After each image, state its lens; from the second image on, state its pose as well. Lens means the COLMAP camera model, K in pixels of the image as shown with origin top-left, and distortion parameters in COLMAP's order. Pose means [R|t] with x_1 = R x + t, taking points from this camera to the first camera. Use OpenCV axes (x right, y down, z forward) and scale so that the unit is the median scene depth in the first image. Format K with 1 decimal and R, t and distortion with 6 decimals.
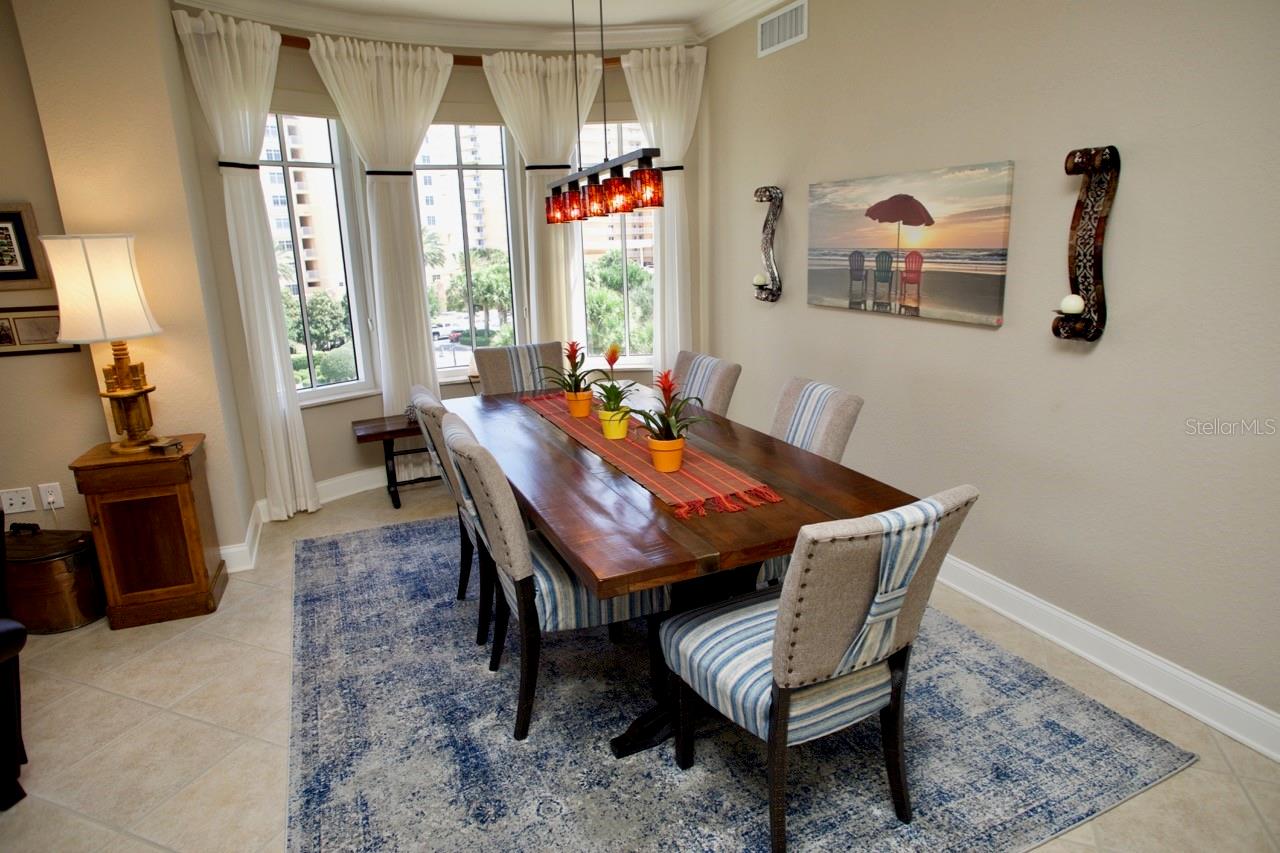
lens RADIAL K [[728.7, 0, 644.4], [0, 728.7, 419.4], [0, 0, 1]] dist [-0.078551, 0.054246]
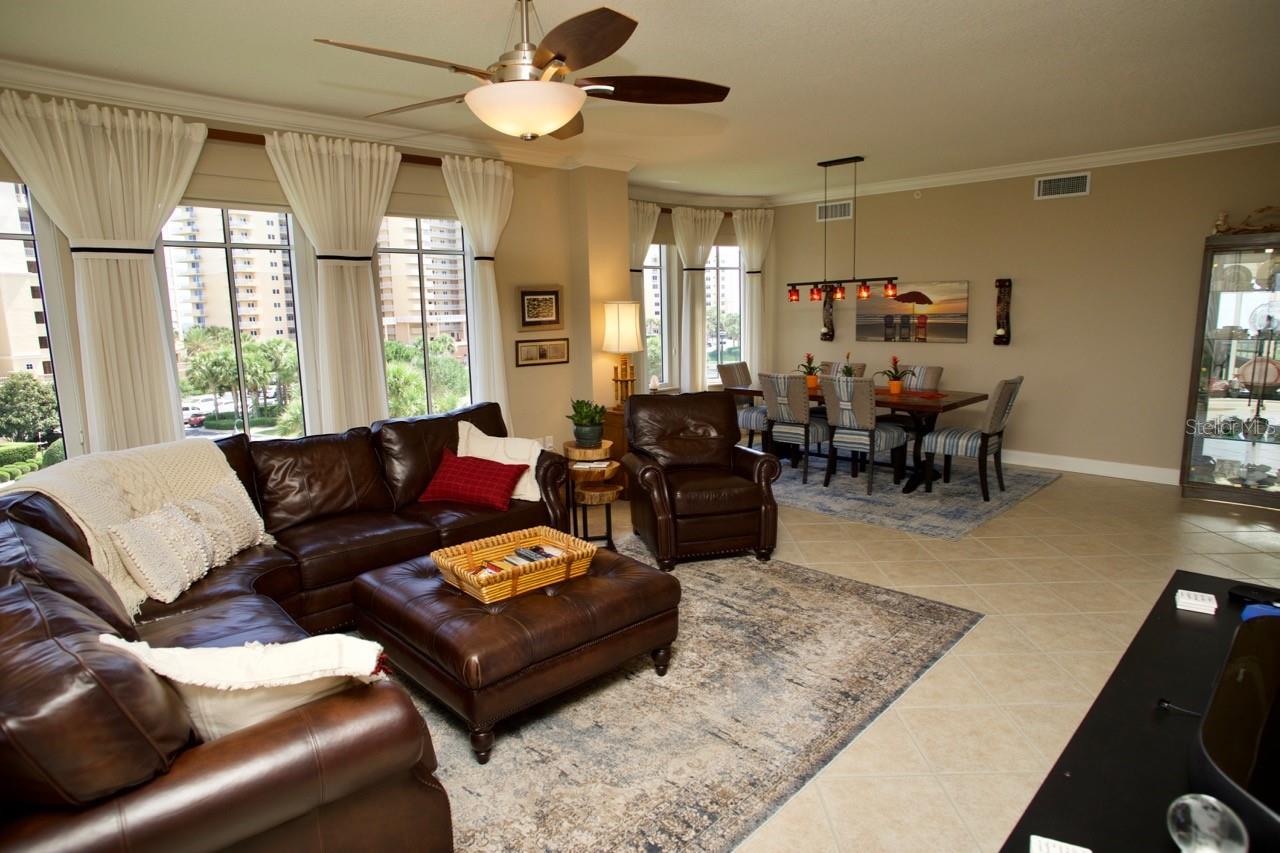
lens RADIAL K [[728.7, 0, 644.4], [0, 728.7, 419.4], [0, 0, 1]] dist [-0.078551, 0.054246]
pose [[0.933612, -0.045930, 0.355329, -1.300059], [0.082369, 0.992700, -0.088104, 0.236018], [-0.348688, 0.111523, 0.930580, -0.830548]]
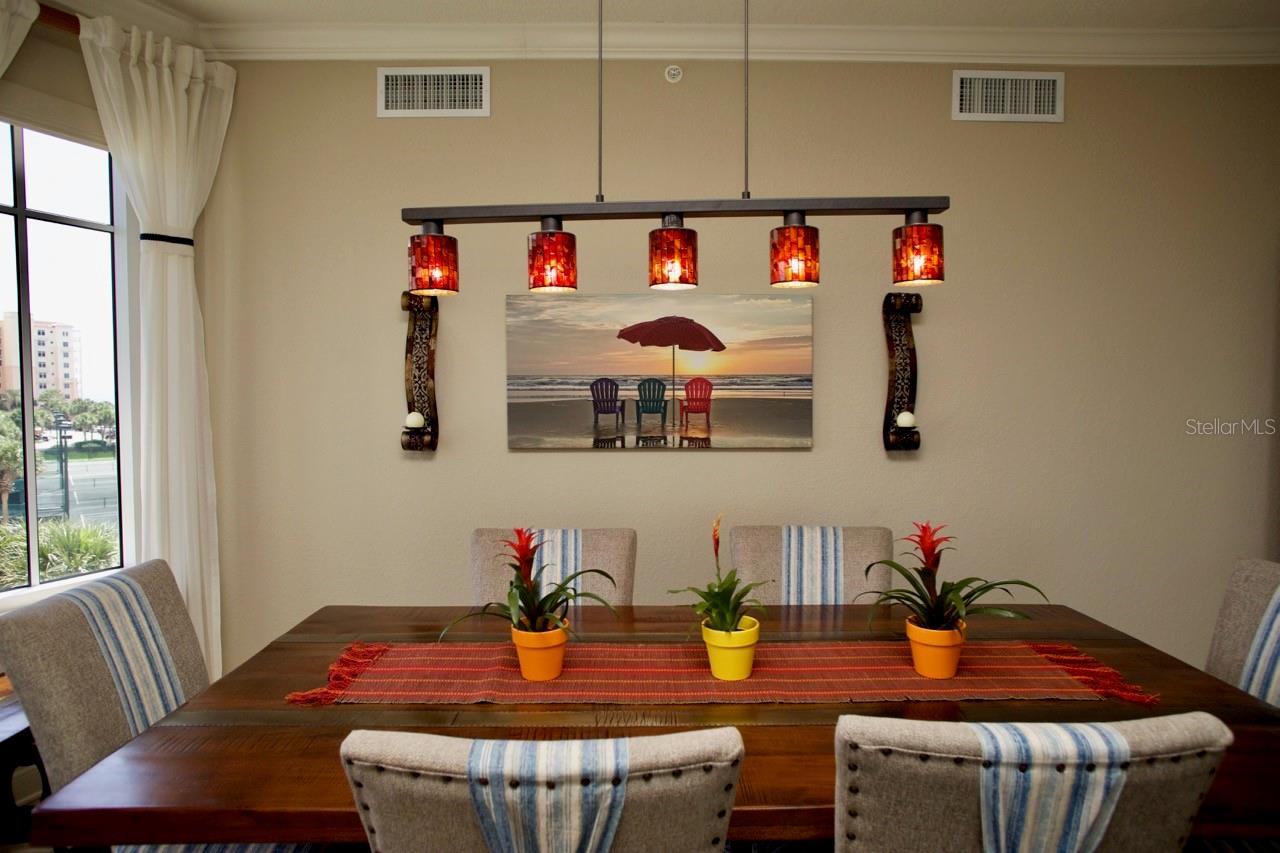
lens RADIAL K [[728.7, 0, 644.4], [0, 728.7, 419.4], [0, 0, 1]] dist [-0.078551, 0.054246]
pose [[0.402071, -0.007727, 0.915576, -0.486308], [0.211338, 0.973746, -0.084590, -0.113539], [-0.890885, 0.227507, 0.393148, 0.680724]]
